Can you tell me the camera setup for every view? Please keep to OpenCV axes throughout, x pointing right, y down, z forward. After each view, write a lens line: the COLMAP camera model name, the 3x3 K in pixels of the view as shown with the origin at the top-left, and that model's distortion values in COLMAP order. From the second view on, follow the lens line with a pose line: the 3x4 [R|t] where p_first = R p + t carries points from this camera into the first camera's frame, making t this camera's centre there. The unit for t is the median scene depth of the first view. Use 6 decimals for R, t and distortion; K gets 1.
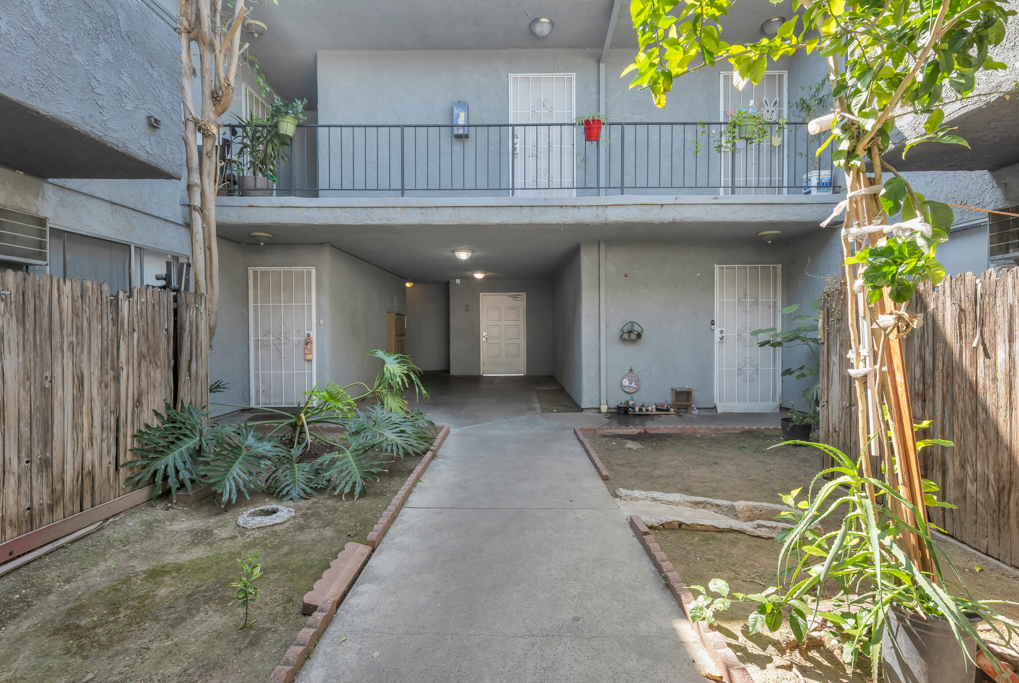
lens RADIAL K [[466.7, 0, 508.2], [0, 466.7, 337.5], [0, 0, 1]] dist [0.002521, -0.000695]
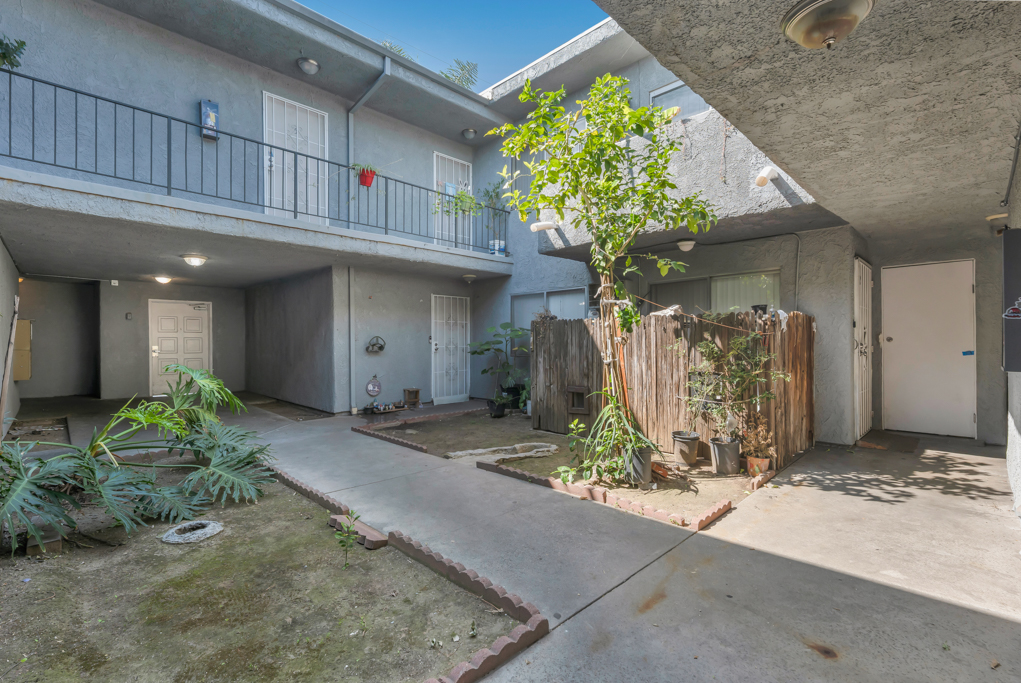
lens RADIAL K [[458.1, 0, 507.2], [0, 458.1, 345.0], [0, 0, 1]] dist [0.001424, -0.000028]
pose [[0.705895, -0.002192, 0.708313, -0.364971], [0.010465, 0.999918, -0.007335, 0.000948], [-0.708239, 0.012591, 0.705860, -0.079163]]
